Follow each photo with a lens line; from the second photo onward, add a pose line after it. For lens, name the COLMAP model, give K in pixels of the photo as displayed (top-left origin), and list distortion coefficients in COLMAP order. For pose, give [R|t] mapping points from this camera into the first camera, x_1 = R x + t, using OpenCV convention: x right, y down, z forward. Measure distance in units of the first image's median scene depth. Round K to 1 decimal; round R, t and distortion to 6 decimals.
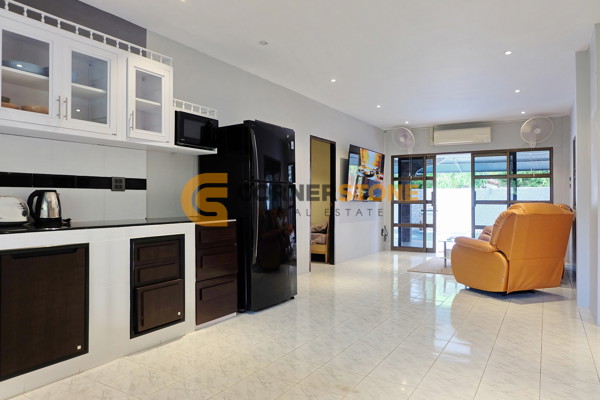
lens RADIAL K [[414.9, 0, 305.9], [0, 414.9, 197.6], [0, 0, 1]] dist [-0.056746, 0.074451]
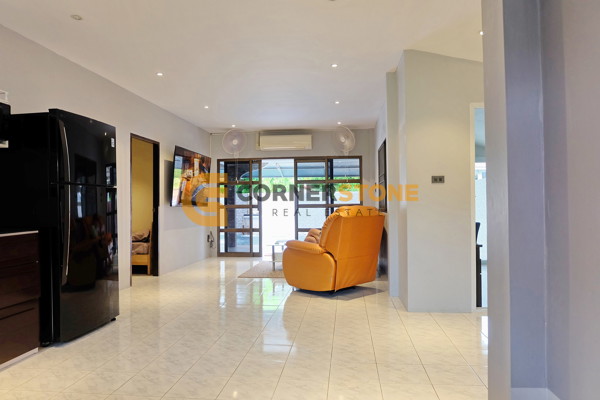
lens RADIAL K [[414.9, 0, 295.2], [0, 414.9, 195.2], [0, 0, 1]] dist [-0.056746, 0.074451]
pose [[0.911246, -0.001064, 0.411862, -0.042433], [0.008934, 0.999812, -0.017183, 0.002350], [-0.411766, 0.019337, 0.911084, 0.066845]]
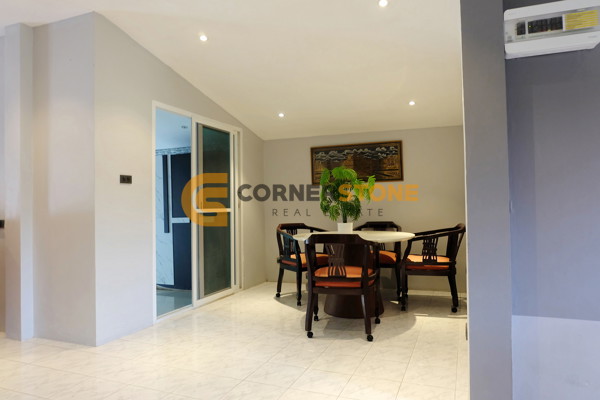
lens RADIAL K [[414.9, 0, 298.4], [0, 414.9, 193.6], [0, 0, 1]] dist [-0.056746, 0.074451]
pose [[-0.166783, 0.023801, 0.985706, -0.225432], [-0.000433, 0.999707, -0.024213, -0.000025], [-0.985994, -0.004465, -0.166724, 0.651823]]
